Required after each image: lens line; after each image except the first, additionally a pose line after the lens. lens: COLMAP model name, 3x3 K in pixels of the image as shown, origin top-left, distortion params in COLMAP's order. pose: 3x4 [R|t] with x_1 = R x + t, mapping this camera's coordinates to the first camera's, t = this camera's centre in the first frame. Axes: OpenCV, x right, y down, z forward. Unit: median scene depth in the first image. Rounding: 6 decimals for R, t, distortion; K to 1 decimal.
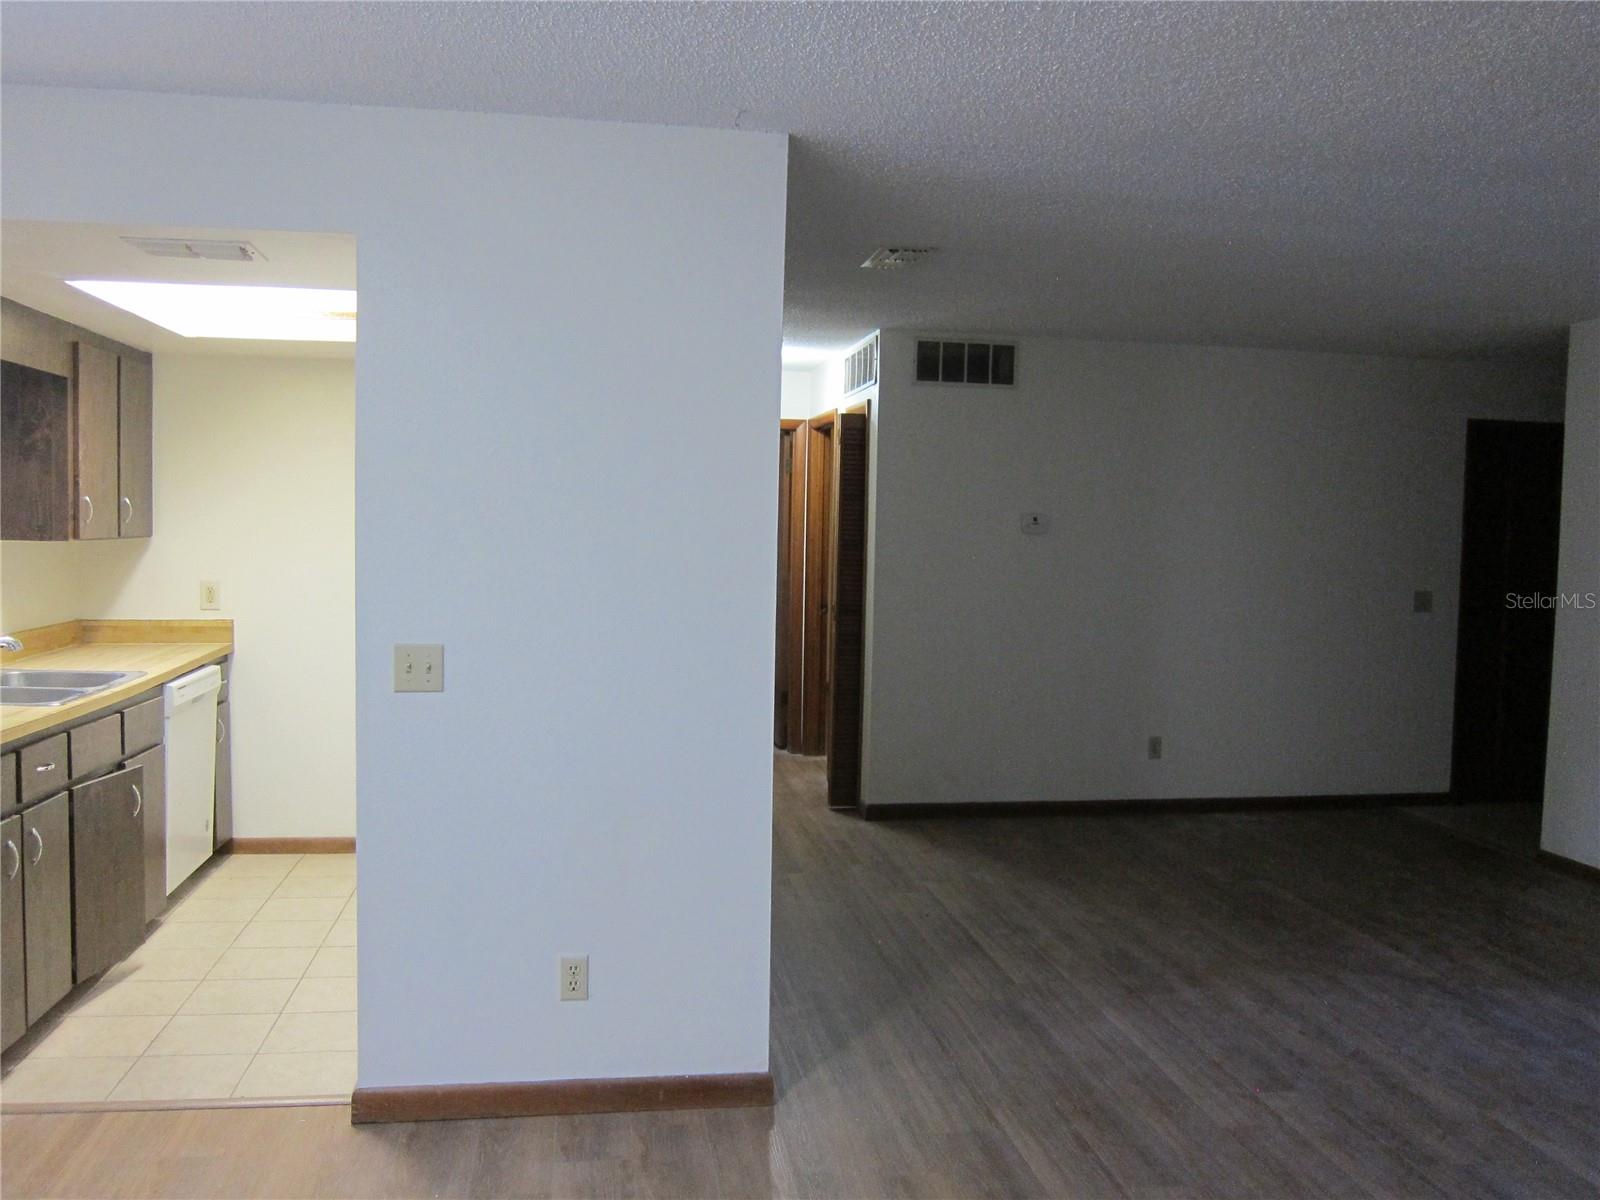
lens RADIAL K [[1337.9, 0, 801.0], [0, 1337.9, 599.8], [0, 0, 1]] dist [-0.062915, 0.021289]
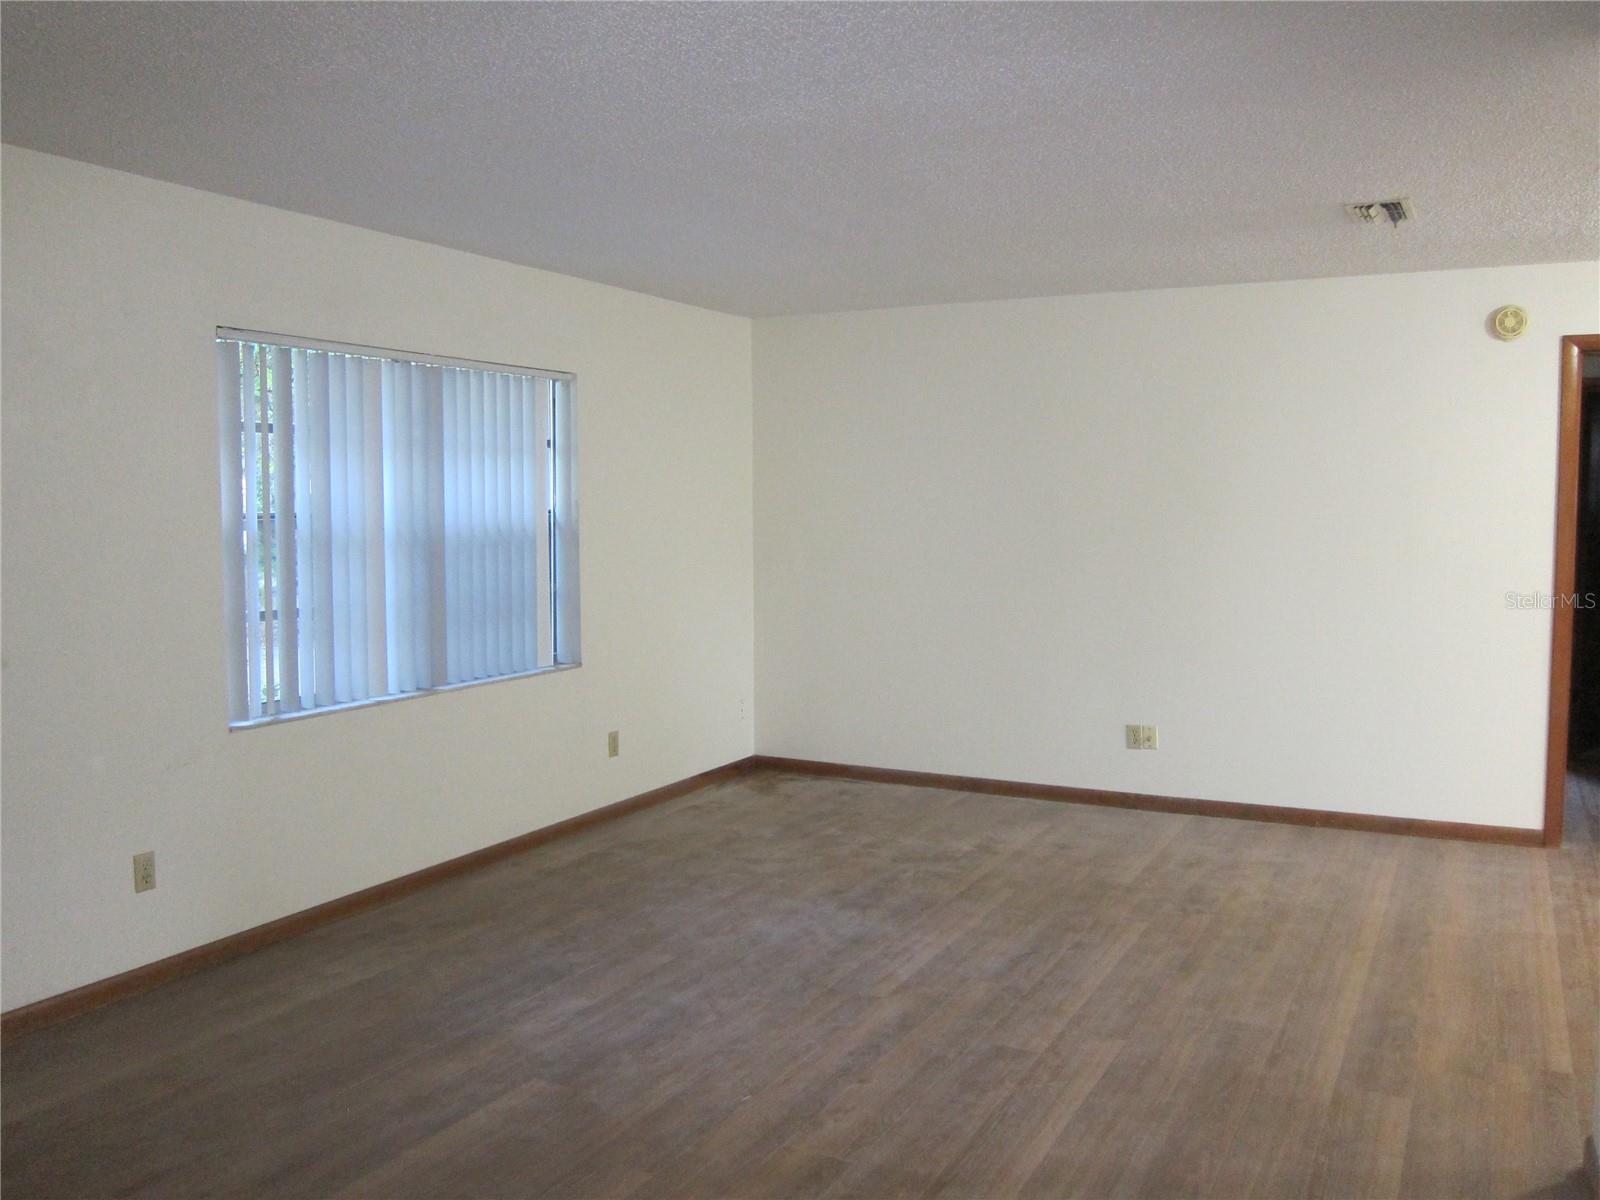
lens RADIAL K [[1337.9, 0, 800.3], [0, 1337.9, 607.8], [0, 0, 1]] dist [-0.062915, 0.021289]
pose [[-0.799322, -0.067911, 0.597054, -0.069940], [0.021180, 0.989792, 0.140937, -0.084231], [-0.600530, 0.125300, -0.789724, 1.448192]]
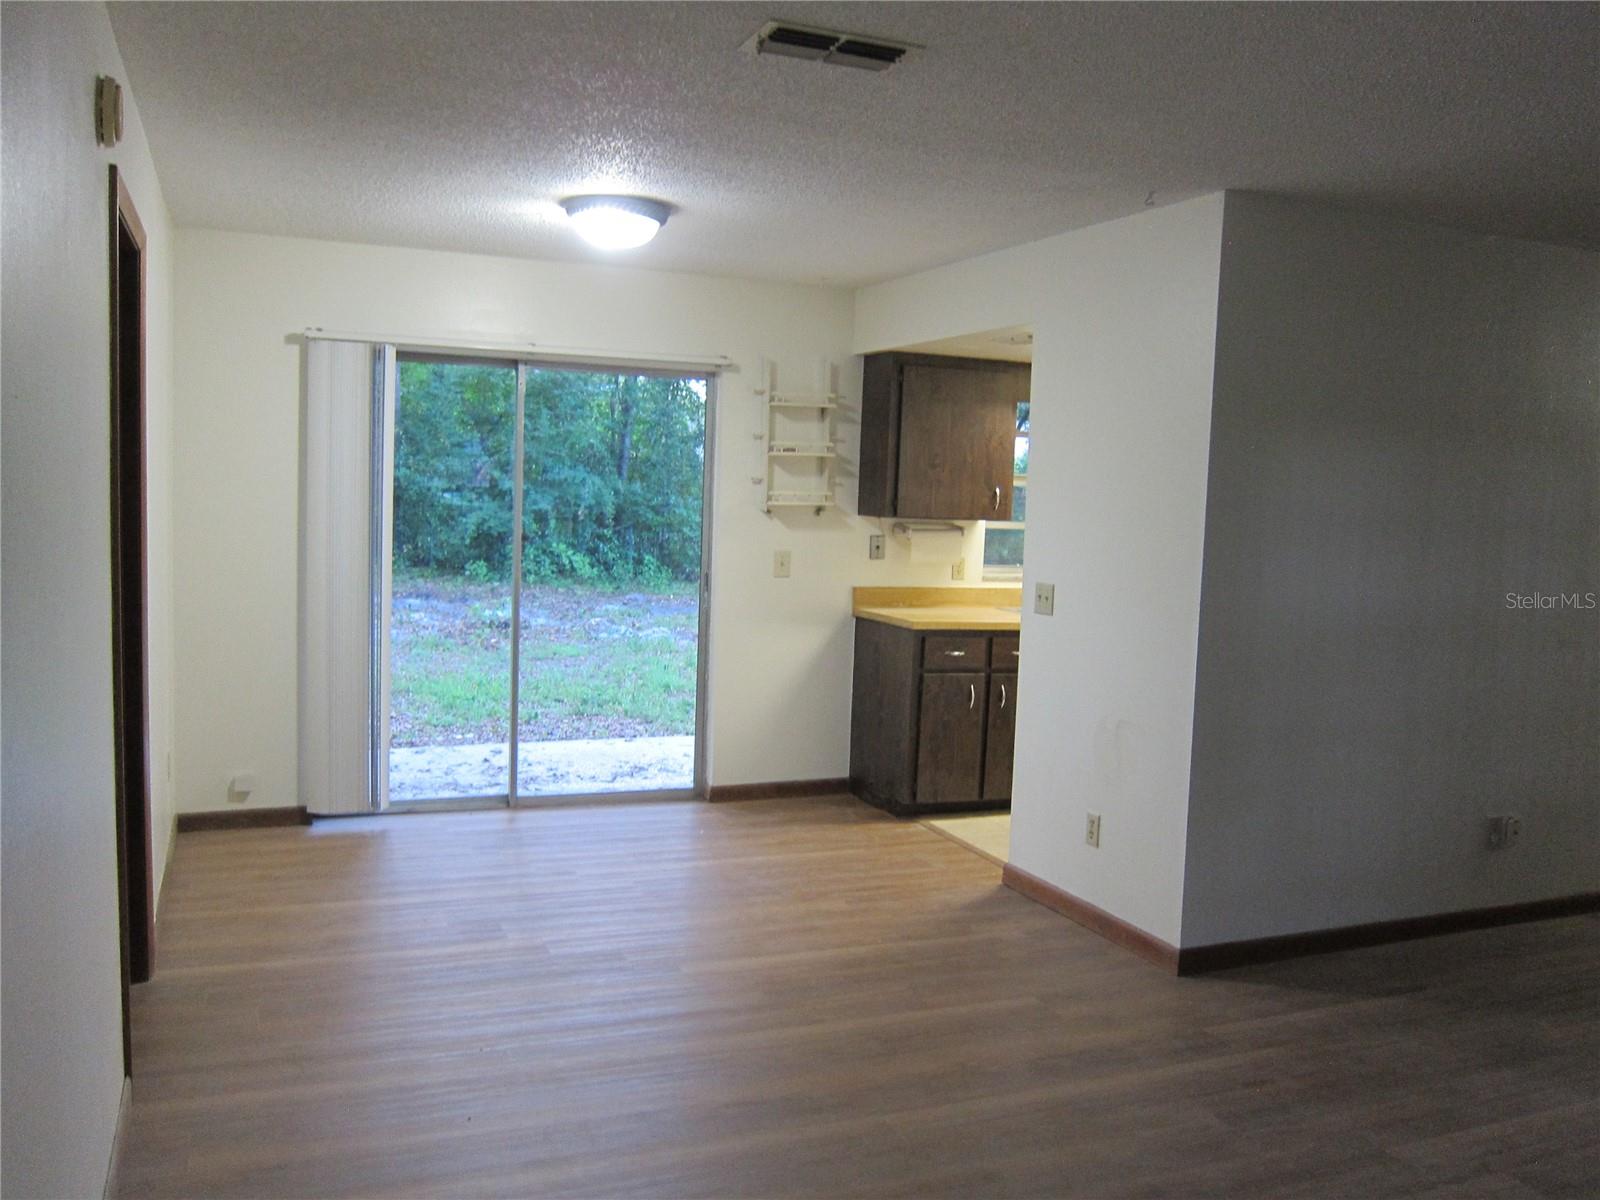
lens RADIAL K [[1337.9, 0, 794.2], [0, 1337.9, 598.3], [0, 0, 1]] dist [-0.062915, 0.021289]
pose [[0.229714, 0.065286, -0.971066, 0.803329], [-0.086647, 0.995158, 0.046409, 0.003185], [0.969393, 0.073479, 0.234259, 0.254207]]
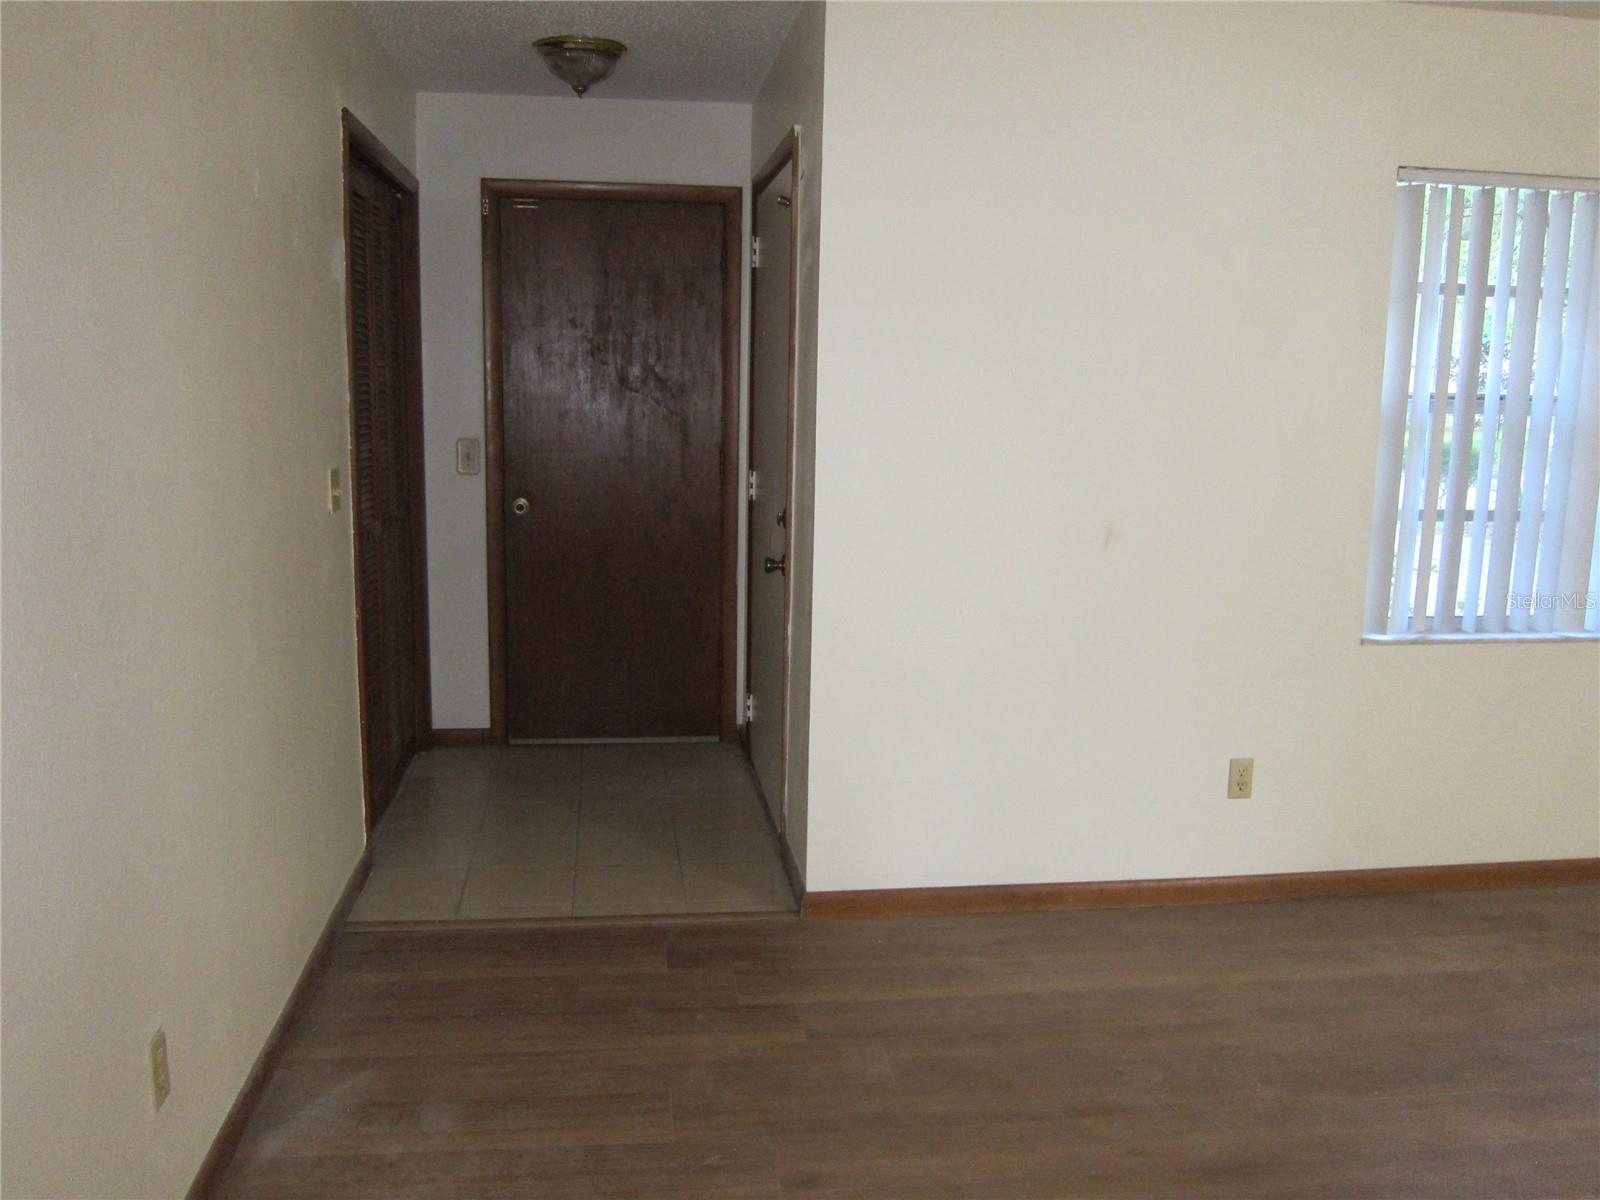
lens RADIAL K [[1337.9, 0, 799.2], [0, 1337.9, 602.0], [0, 0, 1]] dist [-0.062915, 0.021289]
pose [[0.027106, -0.179511, 0.983382, 0.000625], [0.041901, 0.983083, 0.178302, -0.058802], [-0.998754, 0.036371, 0.034169, 1.279870]]
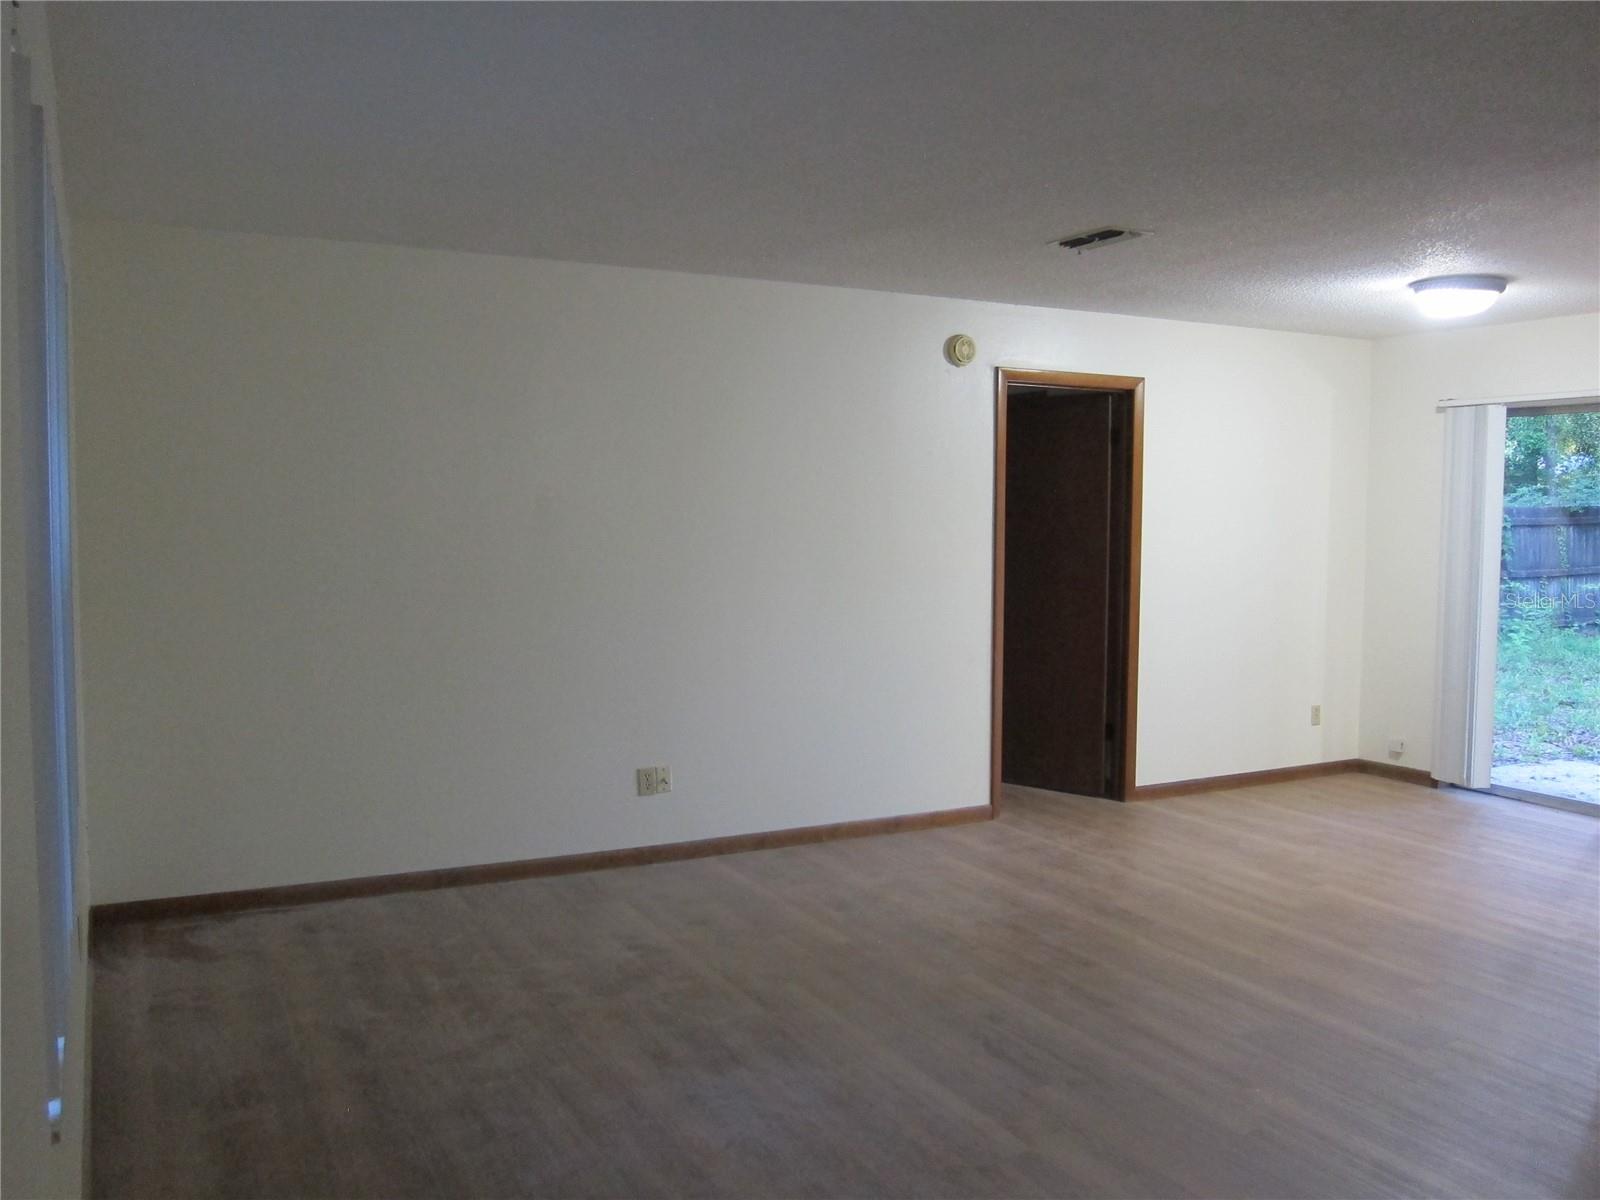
lens RADIAL K [[1337.9, 0, 831.2], [0, 1337.9, 602.4], [0, 0, 1]] dist [-0.062915, 0.021289]
pose [[-0.943687, -0.008675, -0.330726, 0.717926], [-0.050408, 0.991755, 0.117819, -0.059012], [0.326977, 0.127856, -0.936343, 1.322067]]
